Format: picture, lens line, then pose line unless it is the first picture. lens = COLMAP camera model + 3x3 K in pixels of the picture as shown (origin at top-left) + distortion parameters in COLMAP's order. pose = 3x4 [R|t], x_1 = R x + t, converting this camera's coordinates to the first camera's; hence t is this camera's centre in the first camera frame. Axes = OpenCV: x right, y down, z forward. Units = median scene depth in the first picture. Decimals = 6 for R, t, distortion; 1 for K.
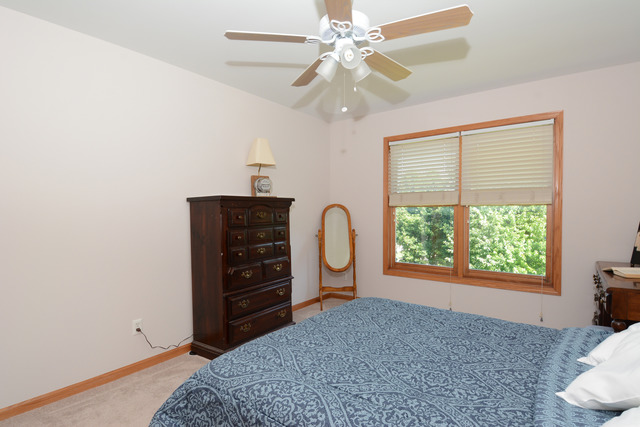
lens RADIAL K [[331.9, 0, 317.9], [0, 331.9, 214.3], [0, 0, 1]] dist [-0.005715, -0.016082]
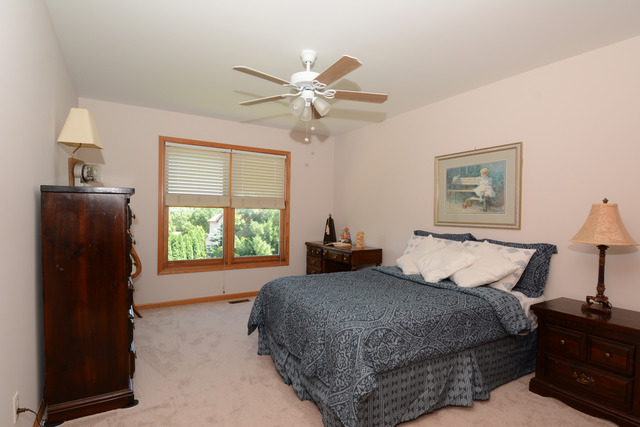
lens RADIAL K [[331.9, 0, 316.4], [0, 331.9, 215.7], [0, 0, 1]] dist [-0.005715, -0.016082]
pose [[0.357688, 0.006939, 0.933815, -0.657865], [-0.012762, 0.999915, -0.002541, 0.002956], [-0.933754, -0.011008, 0.357746, 0.252422]]
